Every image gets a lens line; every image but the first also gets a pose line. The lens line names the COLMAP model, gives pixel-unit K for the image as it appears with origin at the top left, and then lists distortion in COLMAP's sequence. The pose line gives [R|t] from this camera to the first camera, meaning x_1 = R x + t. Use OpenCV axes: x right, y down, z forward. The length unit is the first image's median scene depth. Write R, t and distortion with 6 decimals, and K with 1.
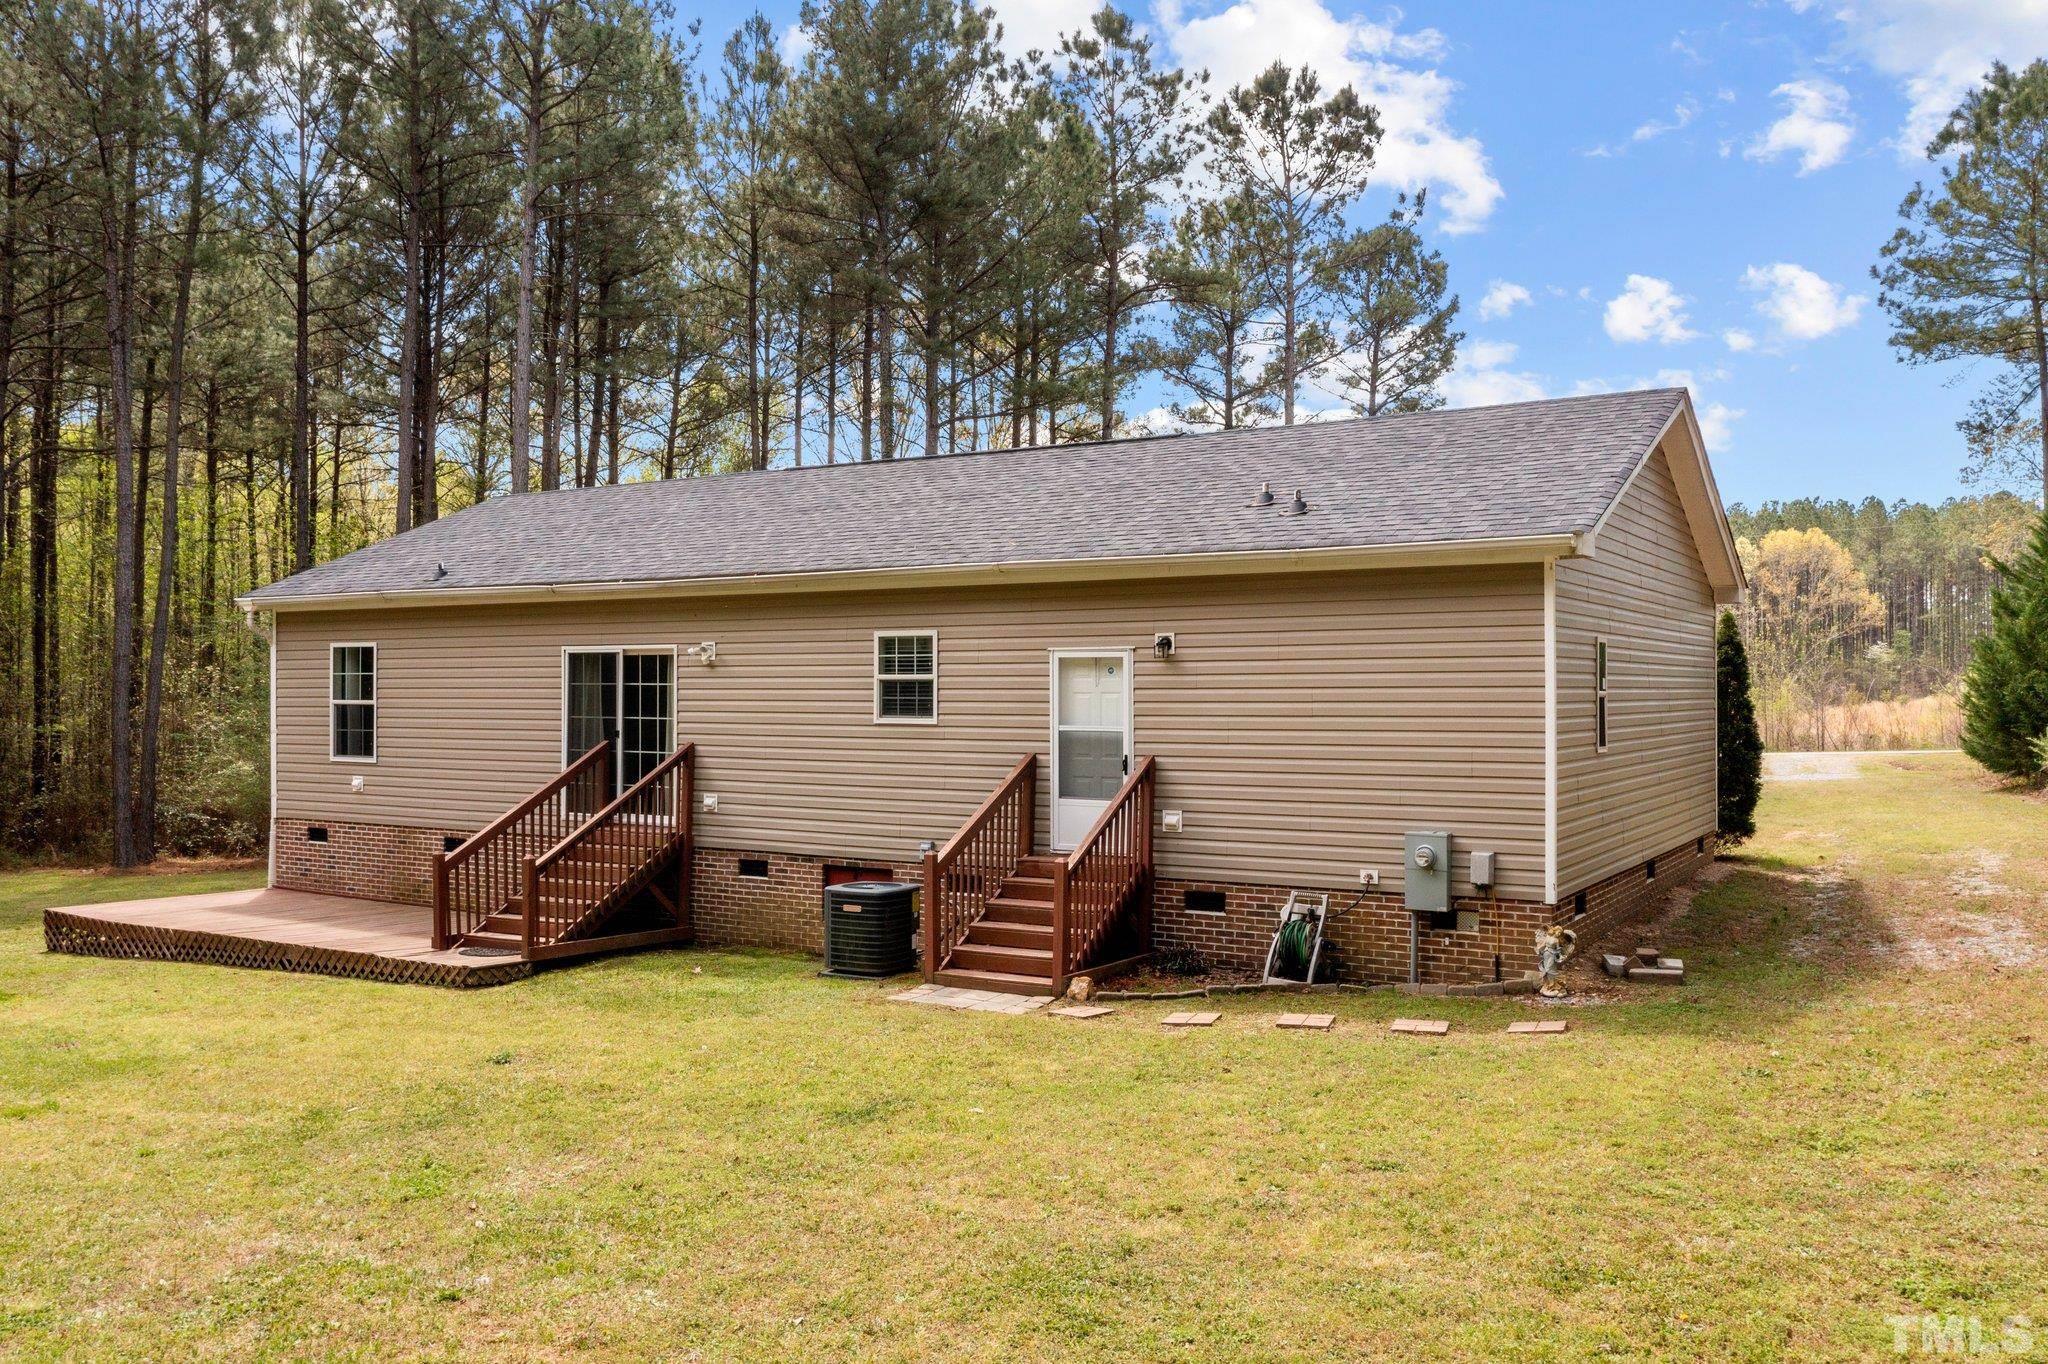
lens RADIAL K [[1634.0, 0, 1024.0], [0, 1634.0, 682.0], [0, 0, 1]] dist [-0.006173, -0.000688]
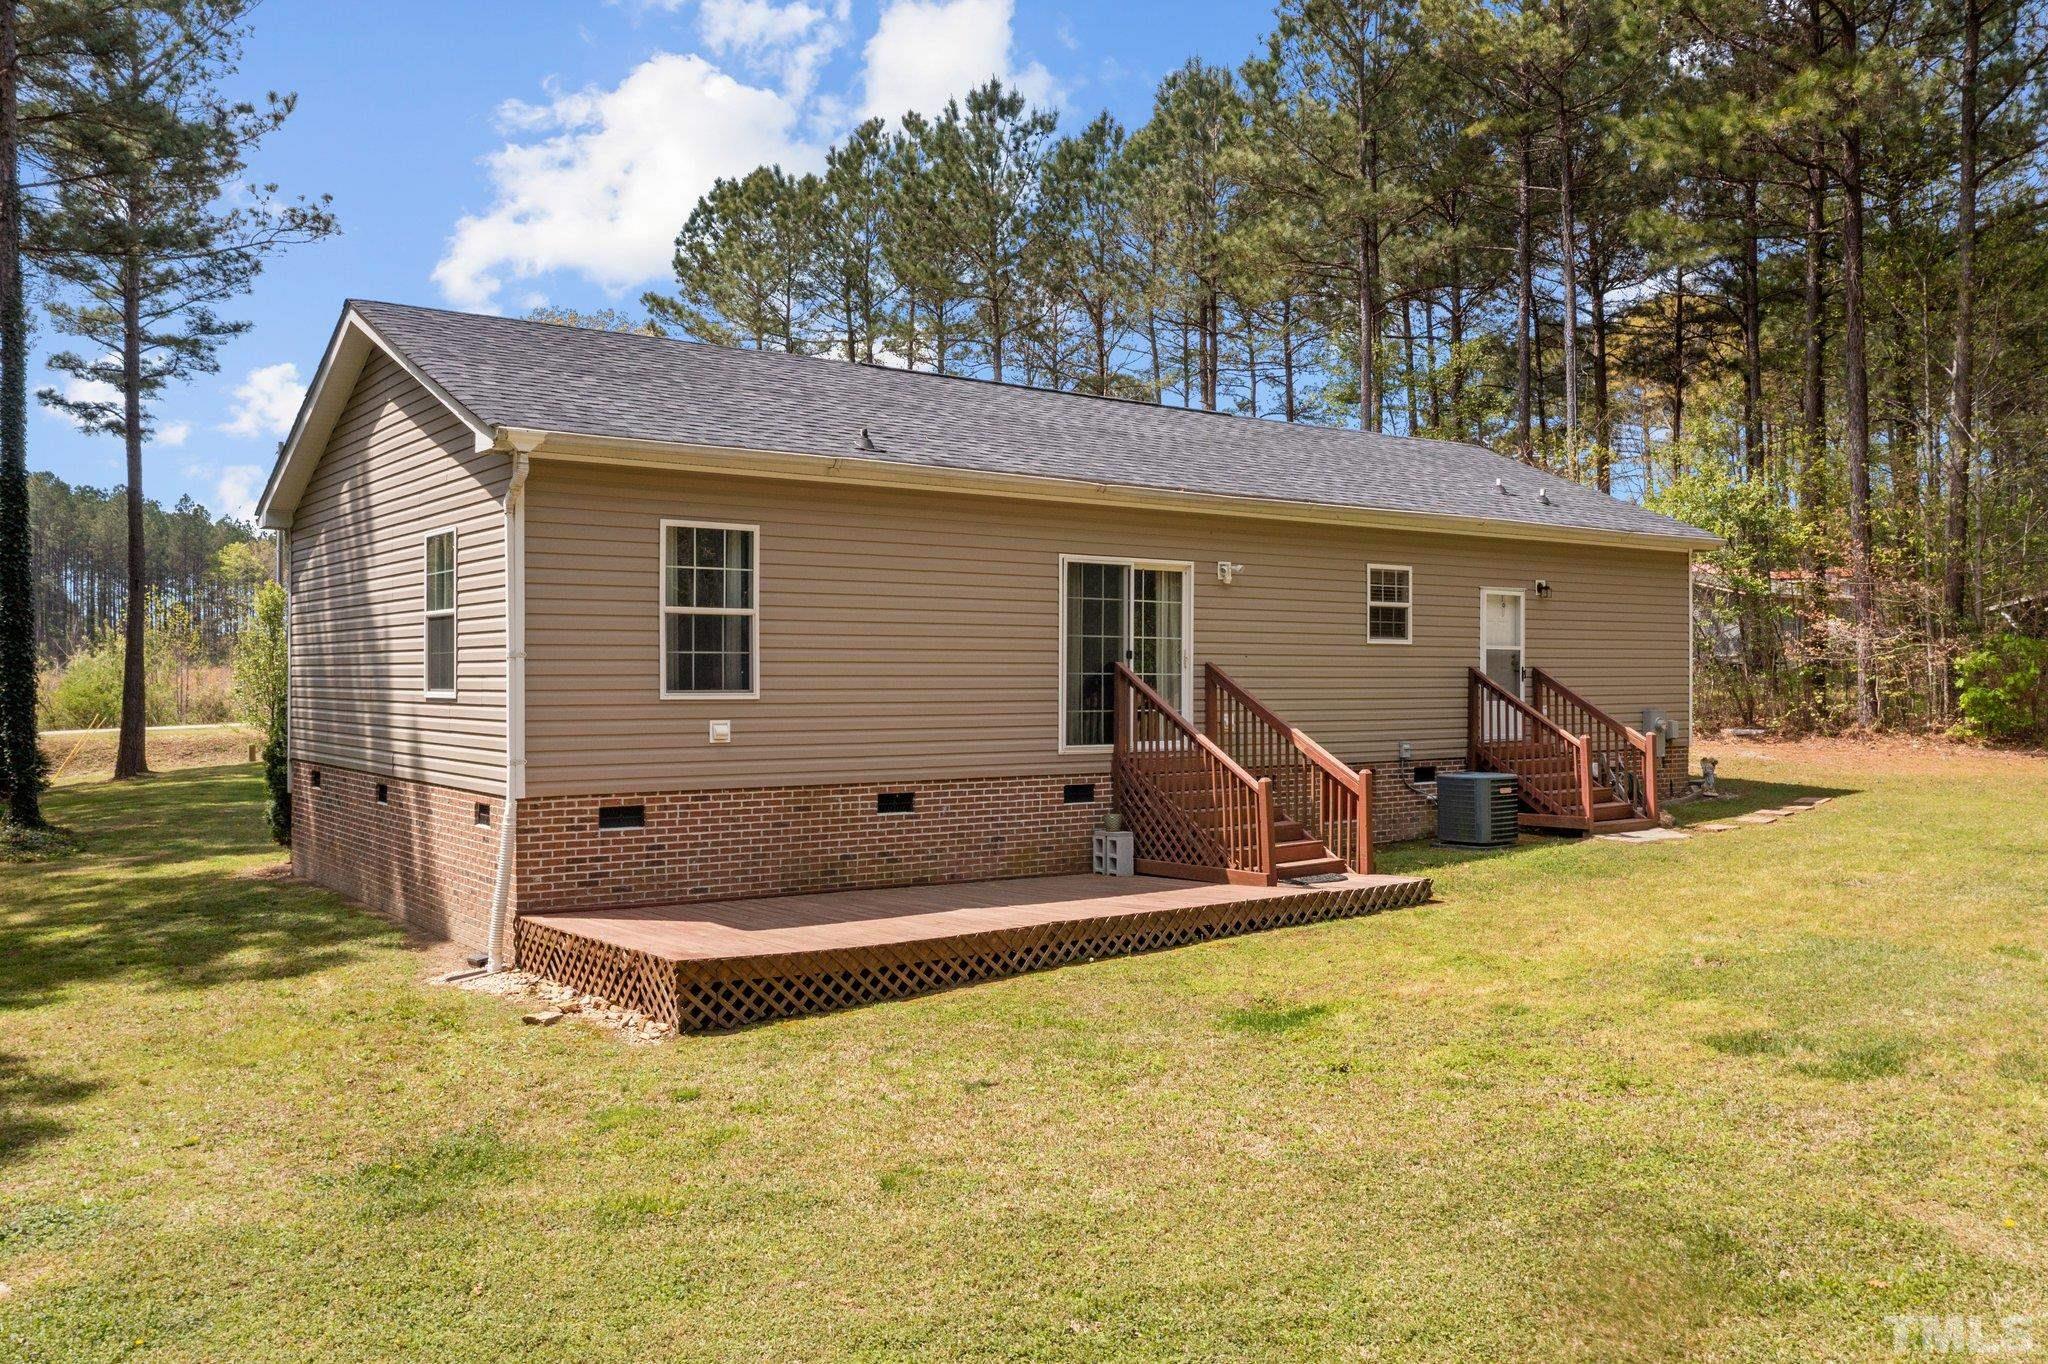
lens RADIAL K [[1634.0, 0, 1024.0], [0, 1634.0, 682.0], [0, 0, 1]] dist [-0.006173, -0.000688]
pose [[0.375129, -0.002566, 0.926969, -1.248477], [-0.003982, 0.999982, 0.004380, 0.048183], [-0.926964, -0.005334, 0.375112, 0.793873]]
